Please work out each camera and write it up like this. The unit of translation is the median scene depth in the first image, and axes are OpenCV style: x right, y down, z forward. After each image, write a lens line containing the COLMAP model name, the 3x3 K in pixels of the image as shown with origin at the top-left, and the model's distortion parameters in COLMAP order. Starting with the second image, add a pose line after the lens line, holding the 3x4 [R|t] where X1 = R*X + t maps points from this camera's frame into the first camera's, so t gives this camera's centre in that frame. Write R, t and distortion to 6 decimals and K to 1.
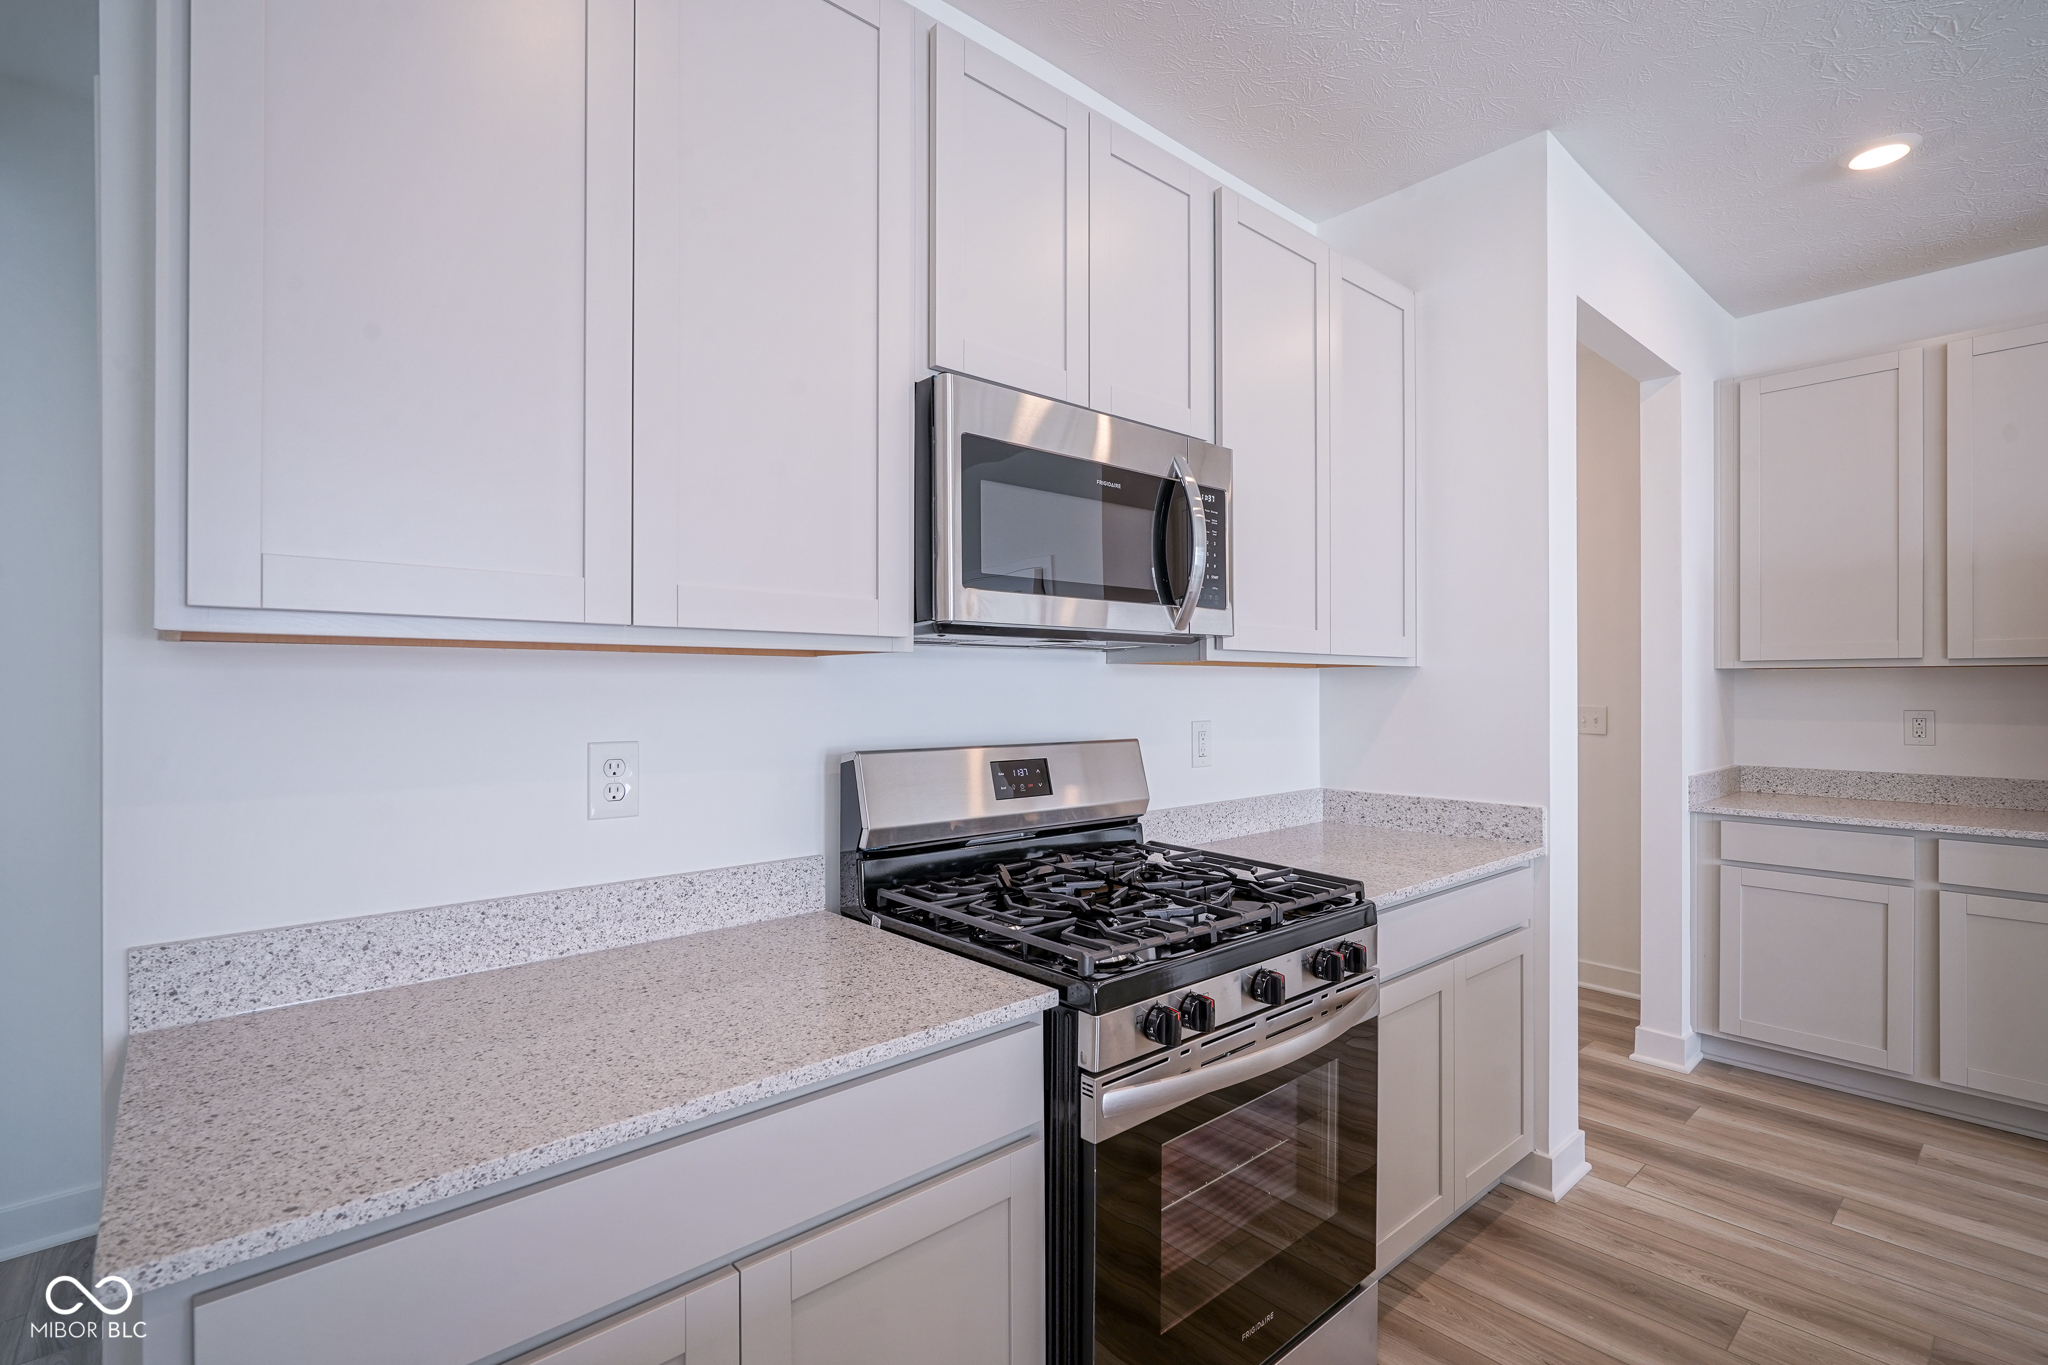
lens RADIAL K [[933.8, 0, 1028.3], [0, 933.8, 686.8], [0, 0, 1]] dist [-0.000127, 0.000734]
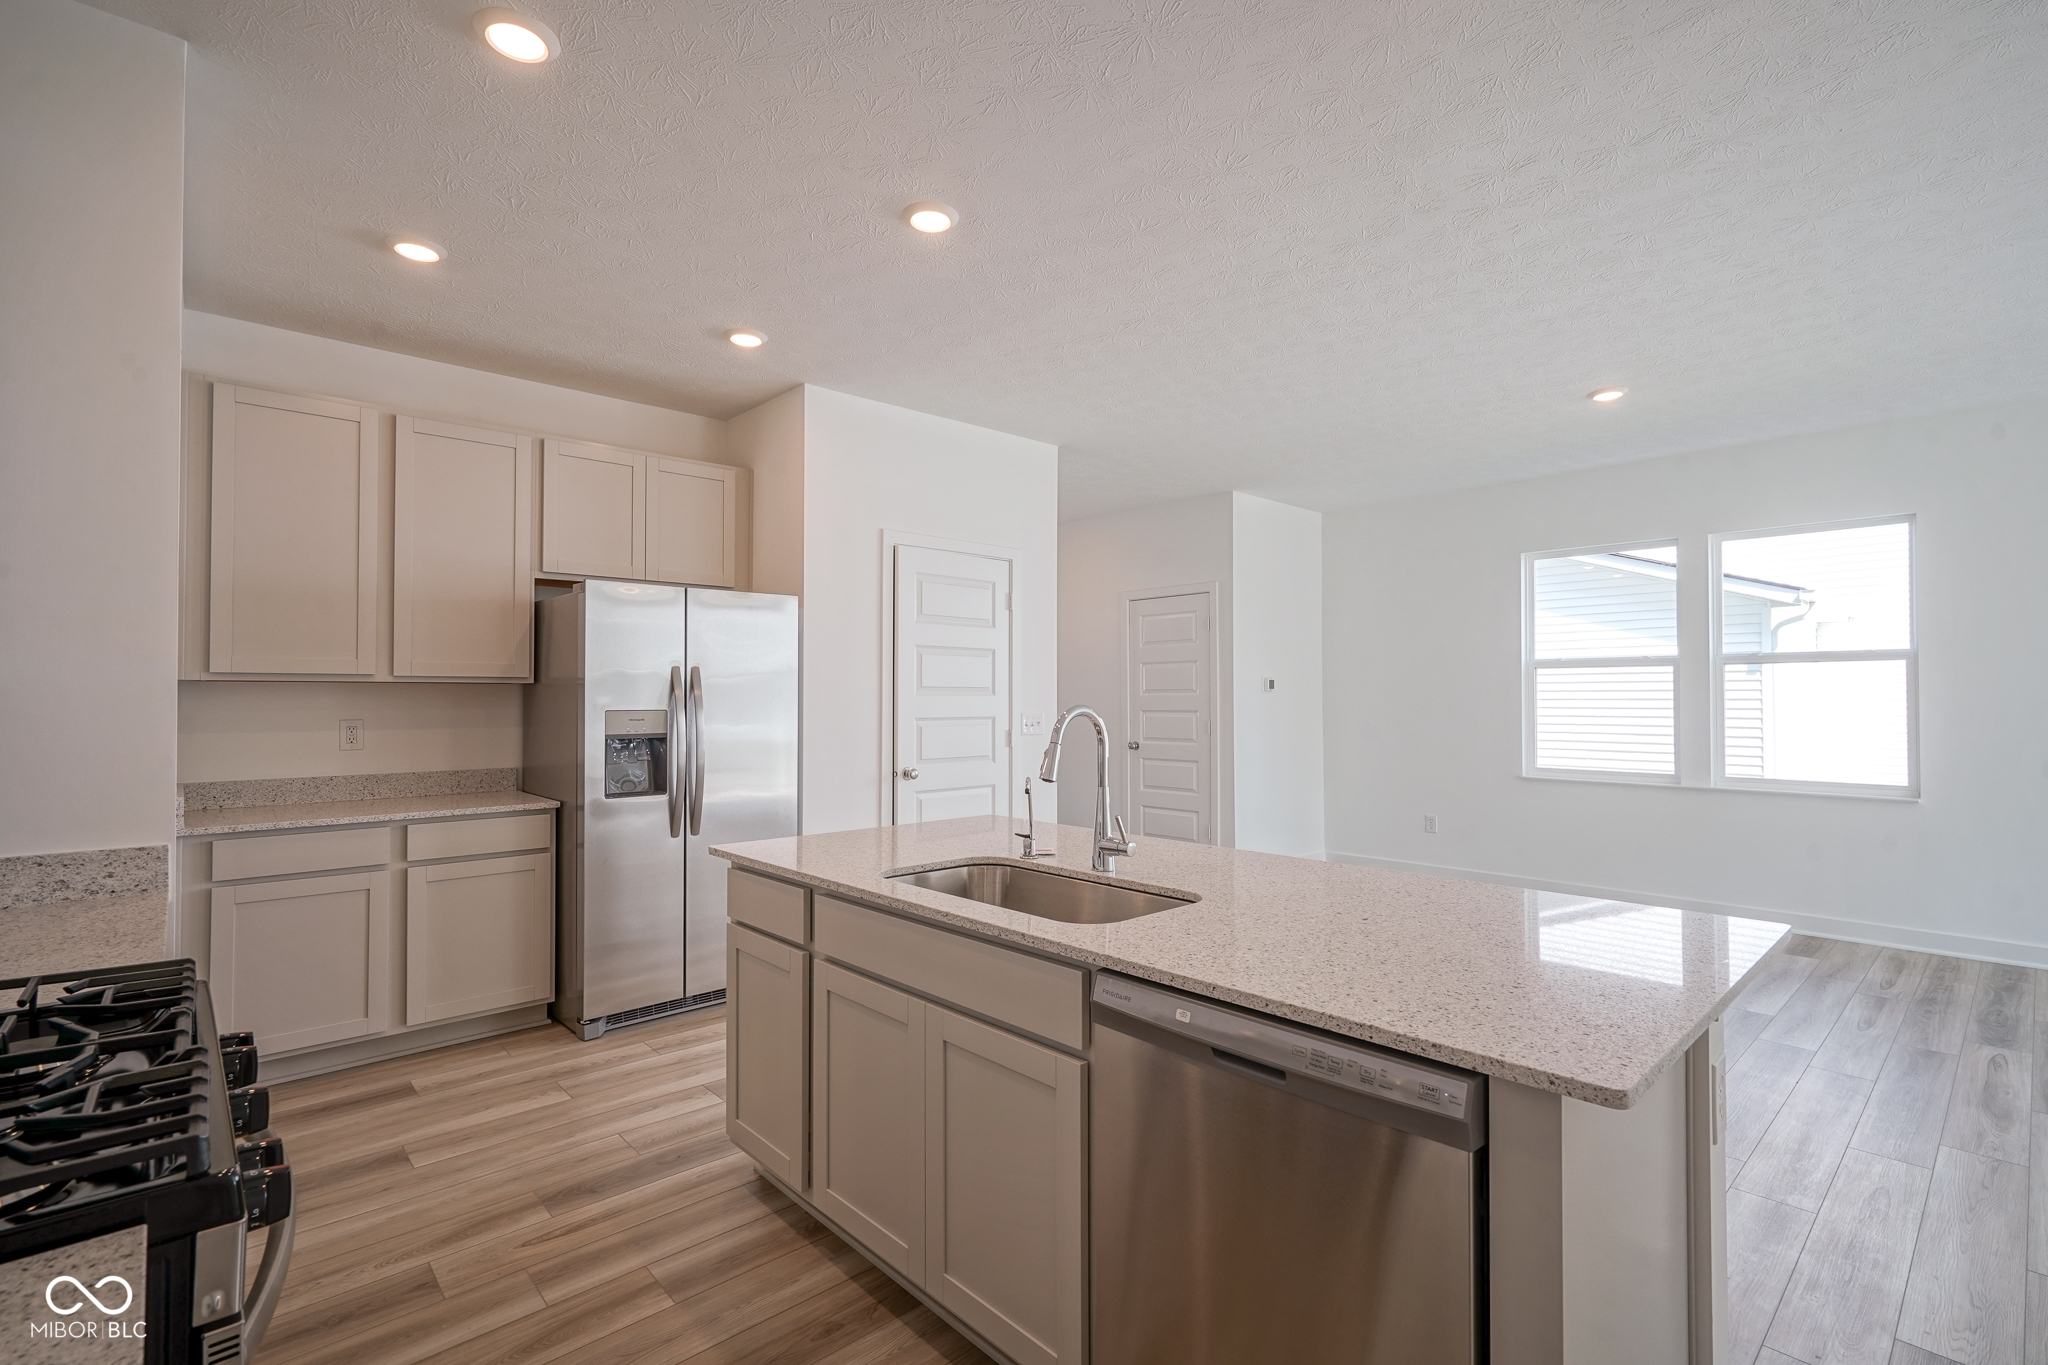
lens RADIAL K [[945.1, 0, 1024.0], [0, 945.1, 682.5], [0, 0, 1]] dist [-0.000596, 0.000228]
pose [[-0.011353, 0.017547, 0.999782, -0.346915], [0.003031, 0.999842, -0.017514, 0.003274], [-0.999931, 0.002832, -0.011404, 0.291268]]
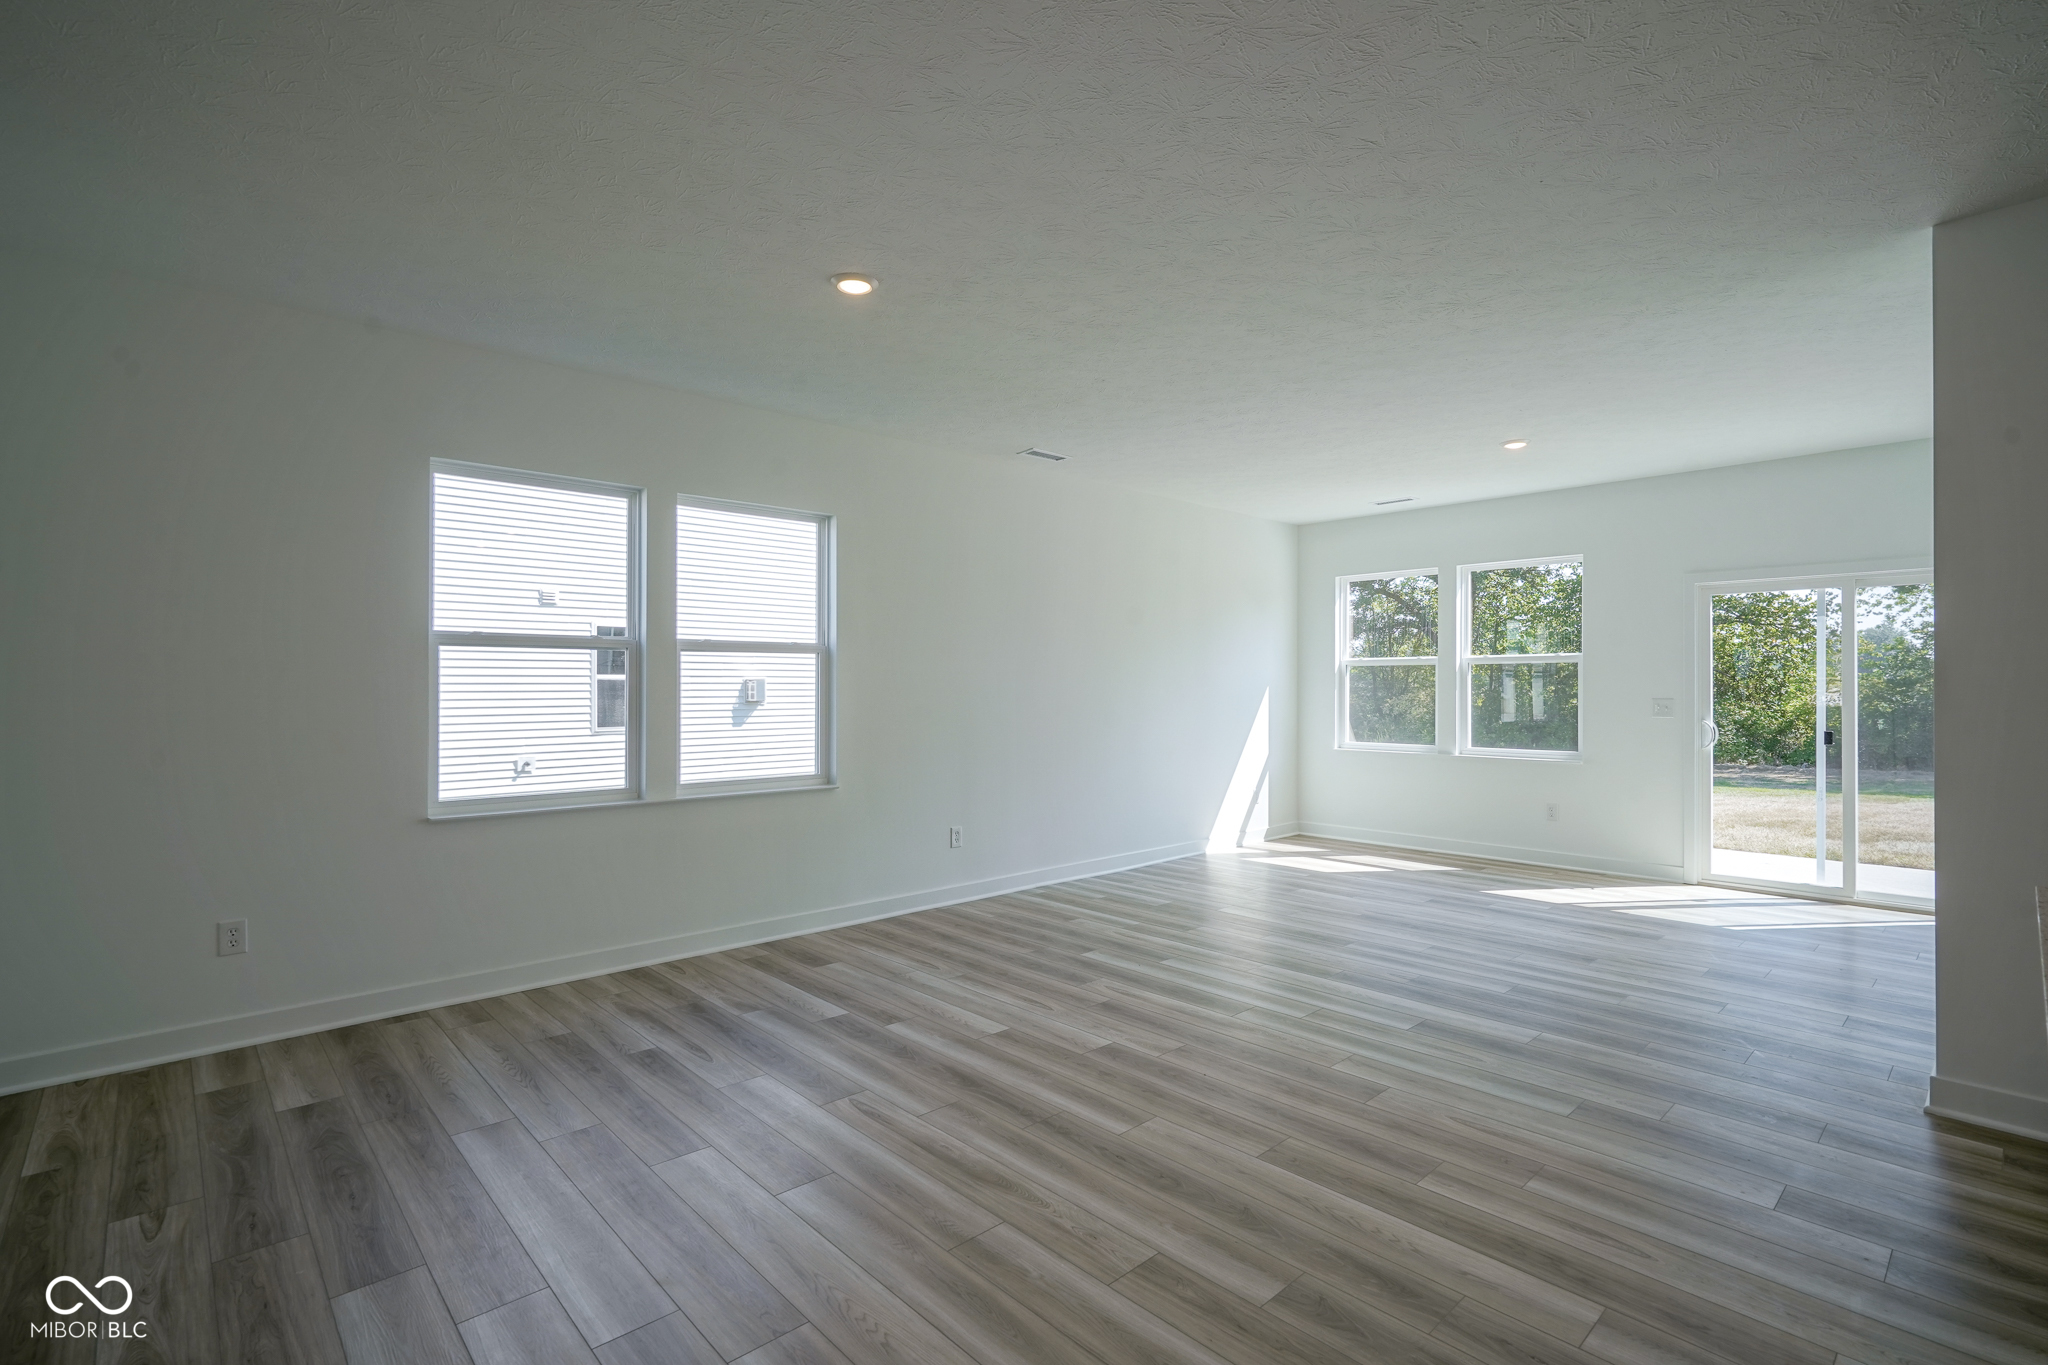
lens RADIAL K [[944.0, 0, 1029.1], [0, 944.0, 685.1], [0, 0, 1]] dist [-0.010965, -0.000102]
pose [[-0.999703, 0.002461, -0.024229, 1.510088], [0.002458, 0.999997, 0.000122, -0.003466], [0.024230, 0.000062, -0.999706, 0.540720]]
